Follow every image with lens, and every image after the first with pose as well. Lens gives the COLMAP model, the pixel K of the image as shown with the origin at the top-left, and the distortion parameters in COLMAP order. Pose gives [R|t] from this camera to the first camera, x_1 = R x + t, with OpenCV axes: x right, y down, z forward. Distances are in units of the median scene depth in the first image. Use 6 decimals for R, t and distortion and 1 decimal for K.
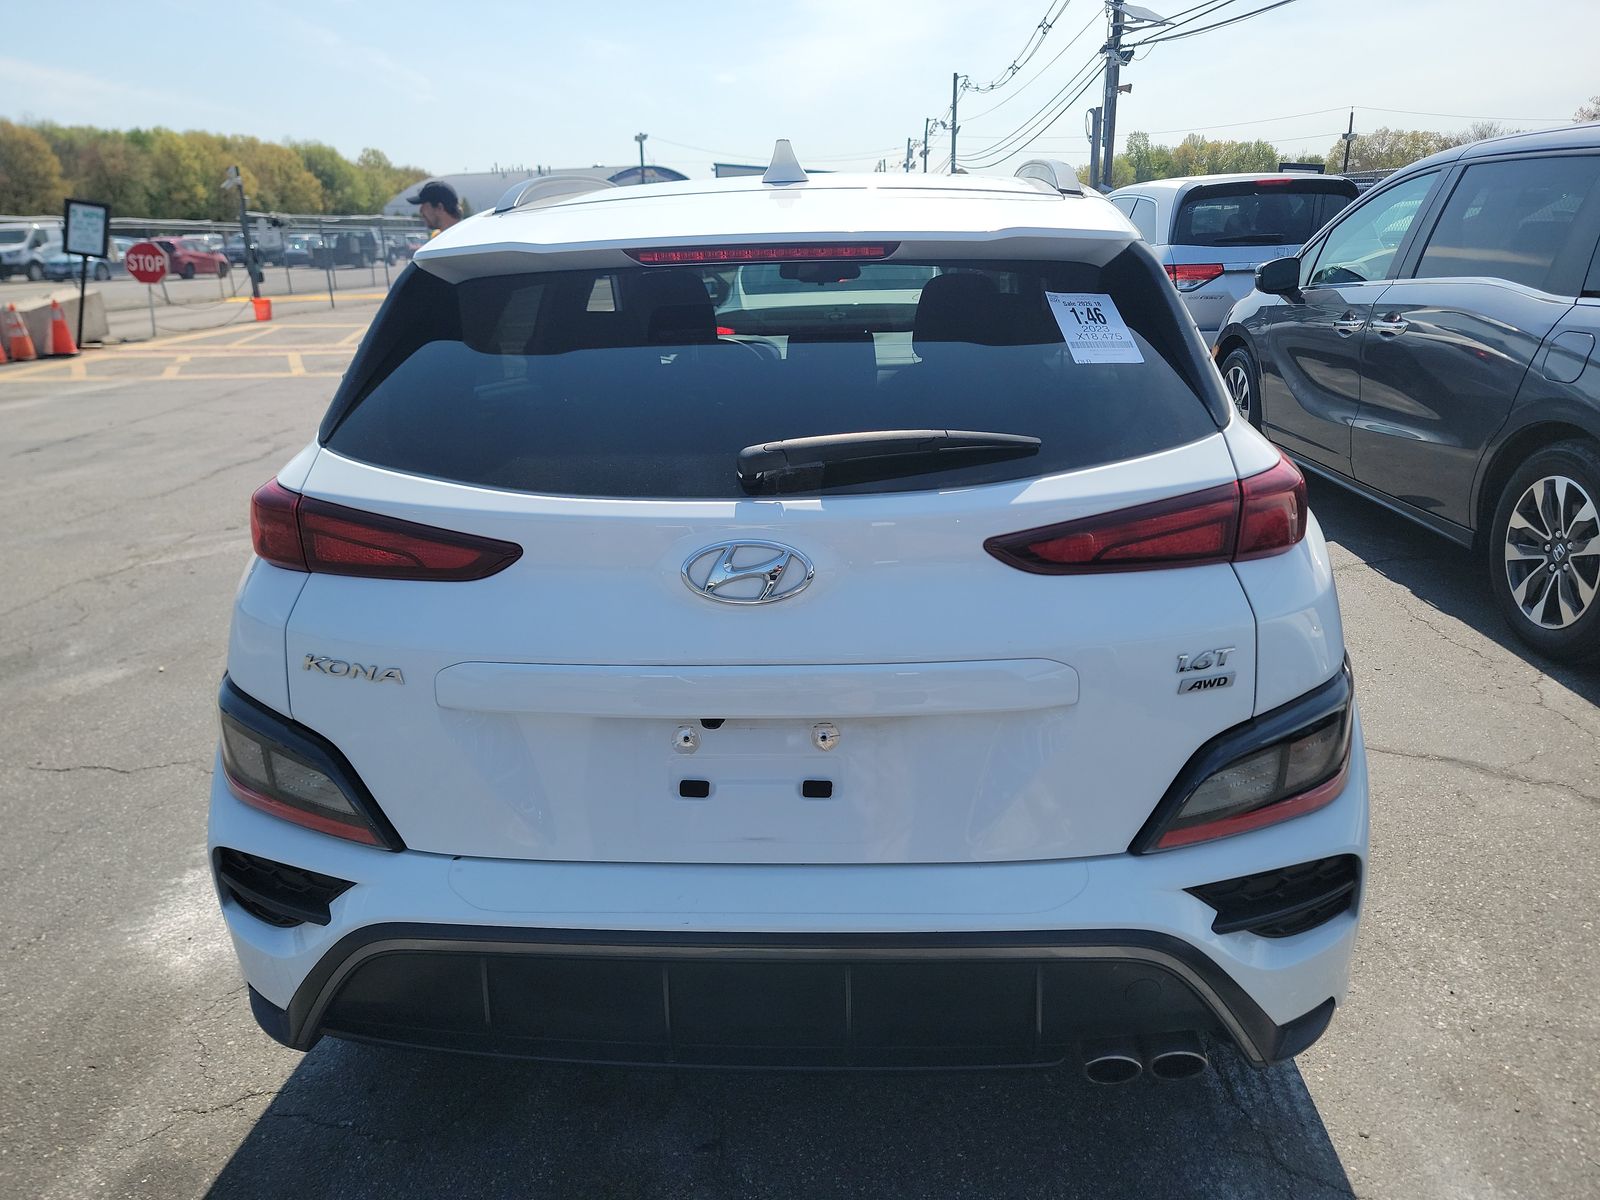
lens RADIAL K [[1139.1, 0, 794.5], [0, 1139.1, 579.0], [0, 0, 1]] dist [0.078901, -0.070748]
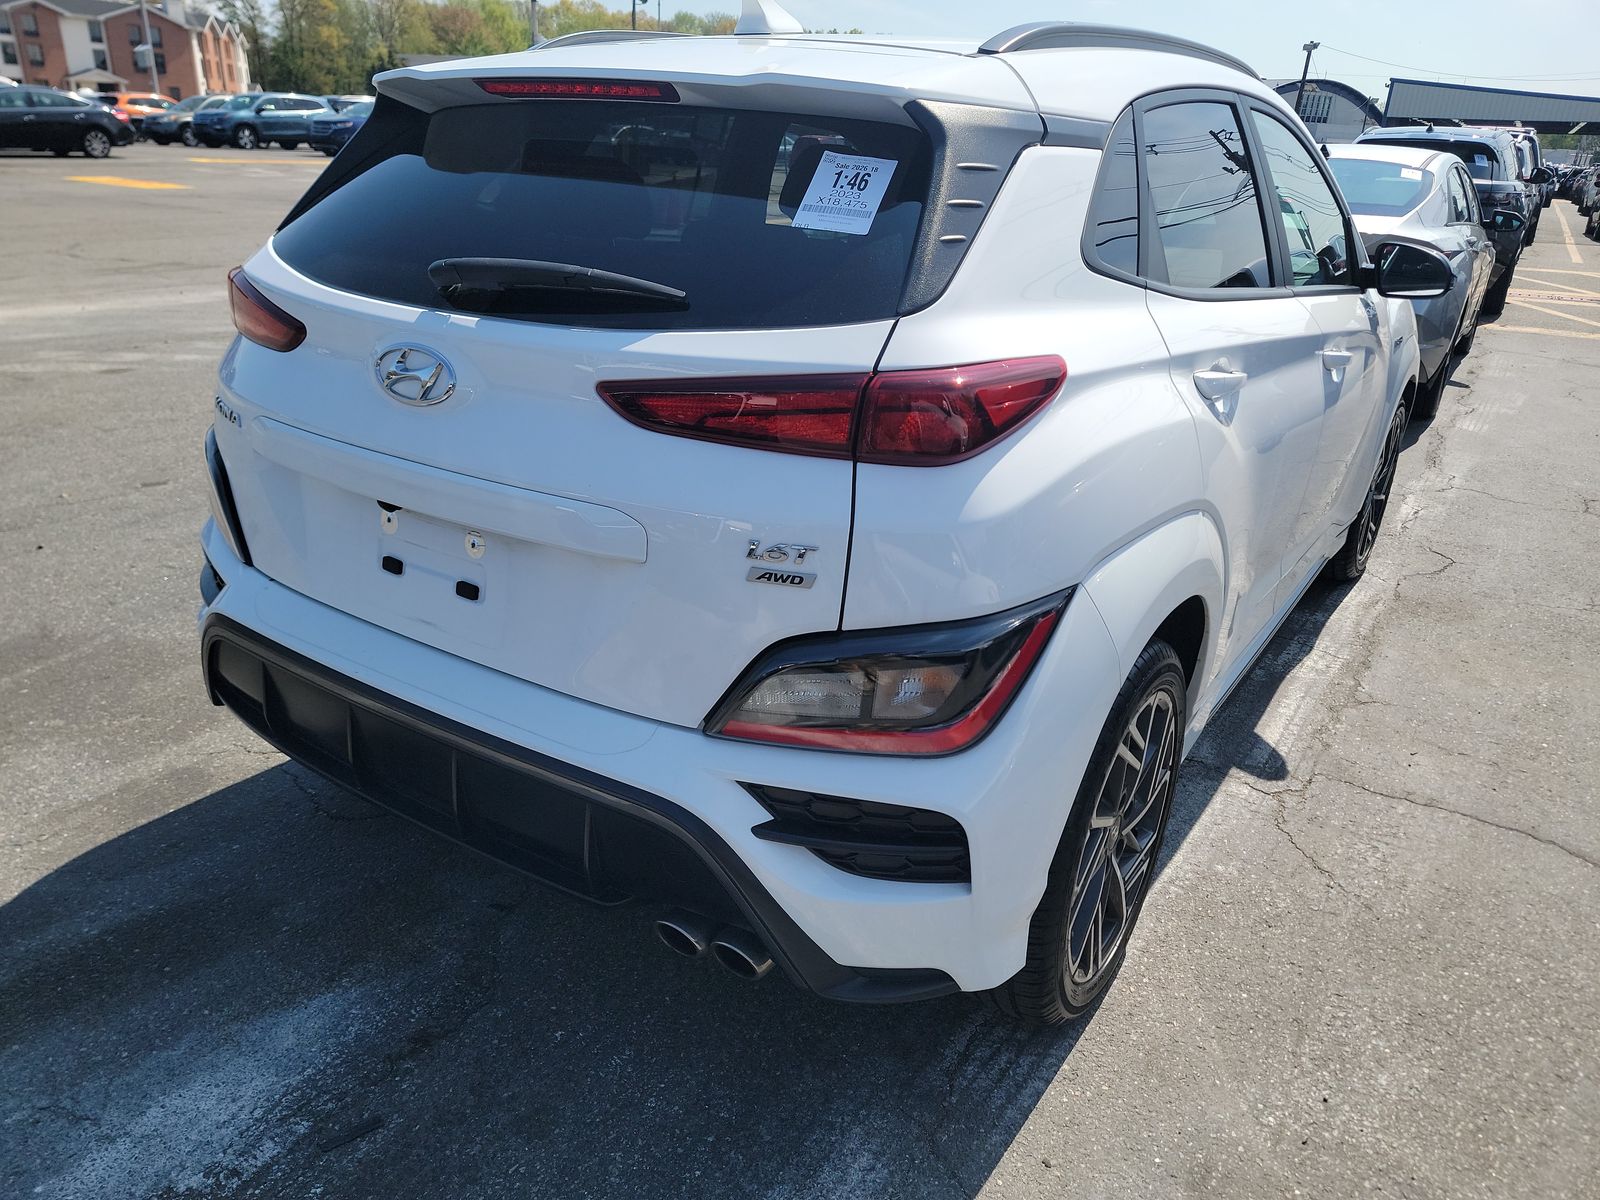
lens RADIAL K [[1135.1, 0, 800.0], [0, 1135.1, 600.0], [0, 0, 1]] dist [0.084048, -0.069692]
pose [[0.858998, 0.244799, -0.449662, 0.761330], [-0.208271, 0.969408, 0.129889, -0.015057], [0.467703, -0.017923, 0.883704, 0.175714]]
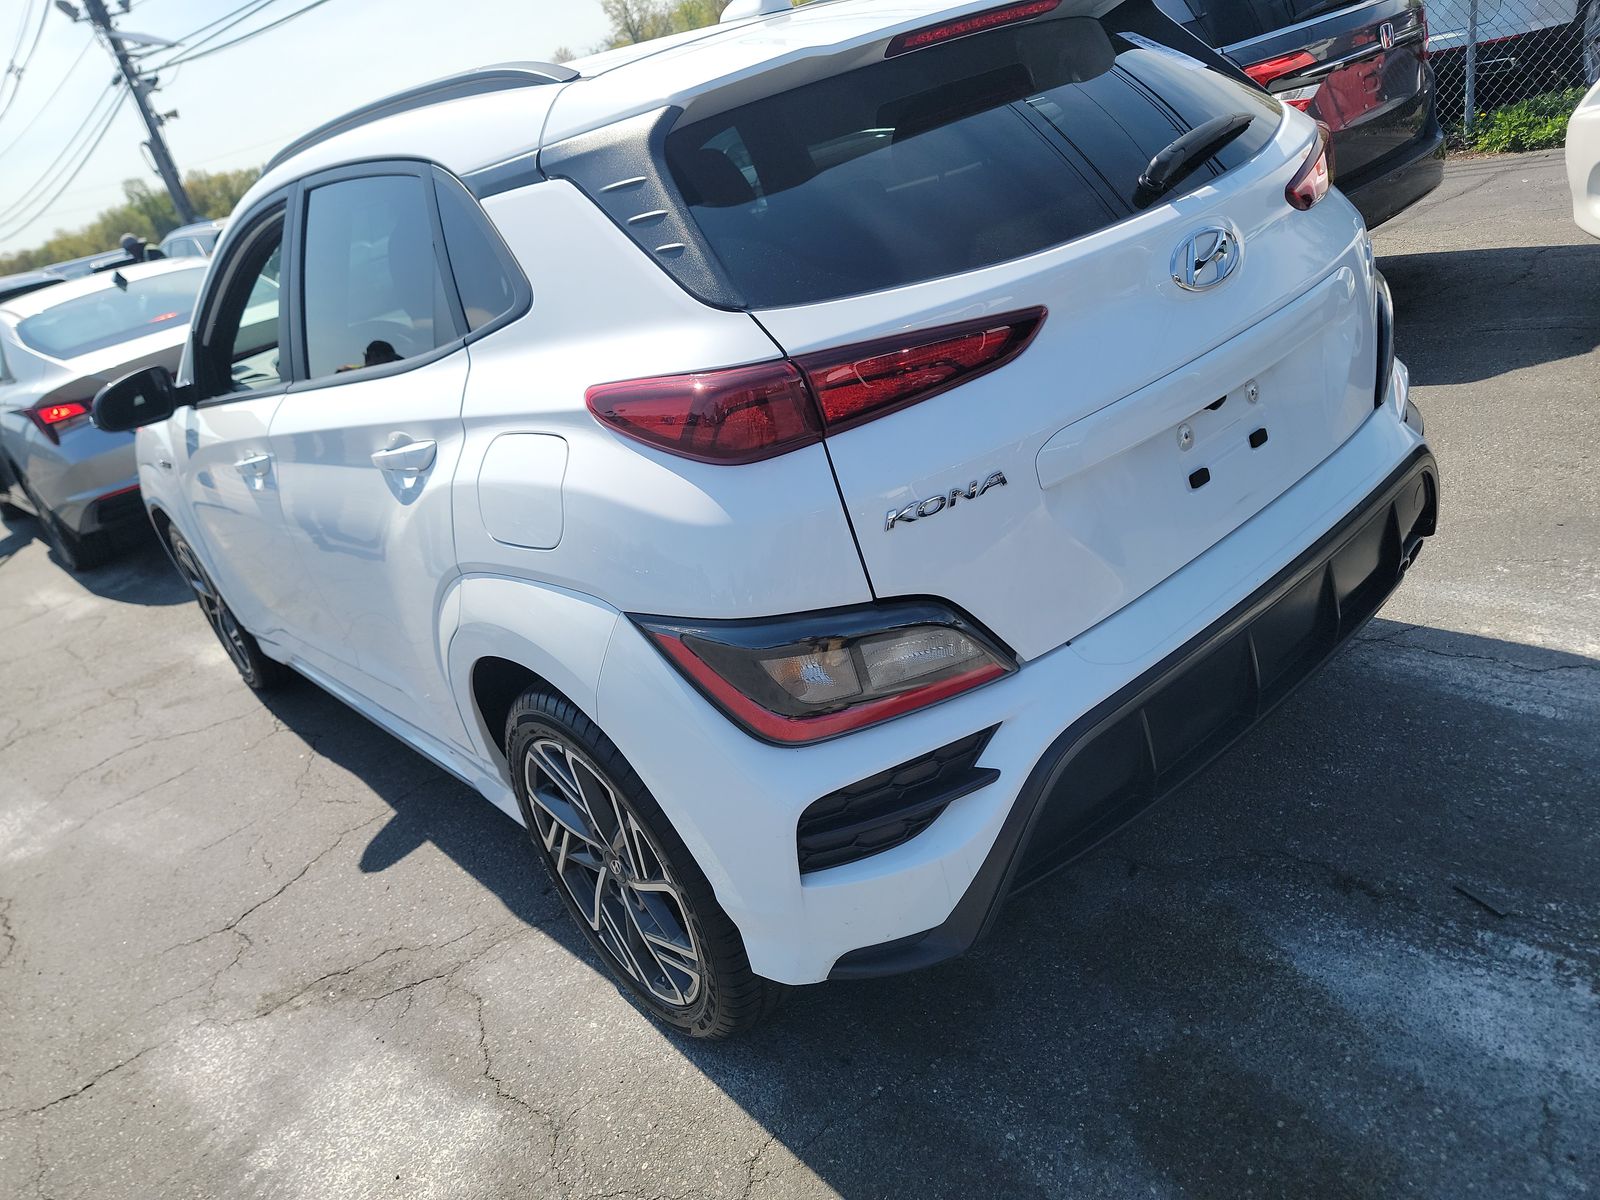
lens RADIAL K [[1139.1, 0, 794.5], [0, 1139.1, 579.0], [0, 0, 1]] dist [0.078901, -0.070748]
pose [[0.698312, -0.403196, 0.591434, -1.033374], [0.412217, 0.902018, 0.128221, -0.032055], [-0.585182, 0.154261, 0.796094, 0.349233]]
